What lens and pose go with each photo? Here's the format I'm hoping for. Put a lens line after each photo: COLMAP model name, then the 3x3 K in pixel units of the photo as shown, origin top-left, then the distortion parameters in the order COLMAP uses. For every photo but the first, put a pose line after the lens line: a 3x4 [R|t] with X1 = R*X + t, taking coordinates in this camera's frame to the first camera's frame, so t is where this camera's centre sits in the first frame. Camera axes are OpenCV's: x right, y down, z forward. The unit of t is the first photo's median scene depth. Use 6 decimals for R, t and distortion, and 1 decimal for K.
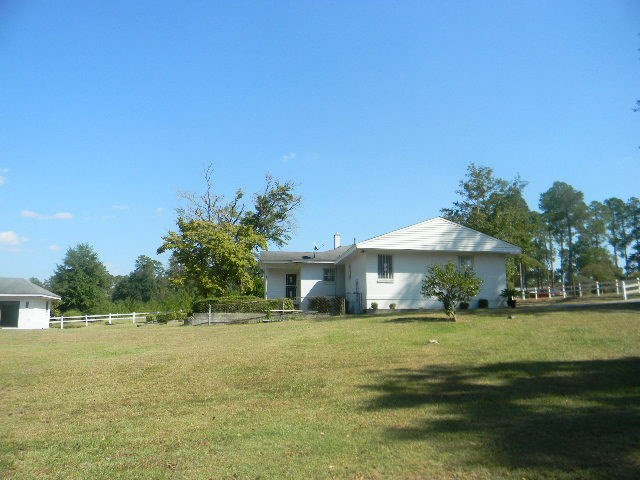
lens RADIAL K [[523.1, 0, 321.1], [0, 523.1, 239.5], [0, 0, 1]] dist [0.000331, -0.015582]
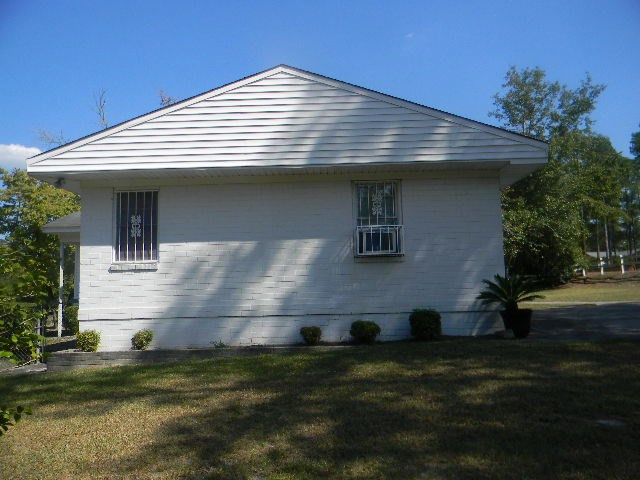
lens RADIAL K [[523.1, 0, 318.8], [0, 523.1, 239.8], [0, 0, 1]] dist [0.000331, -0.015582]
pose [[0.987859, -0.046417, -0.148258, 0.143699], [0.054049, 0.997390, 0.047869, 0.025000], [0.145649, -0.055301, 0.987790, 0.326222]]
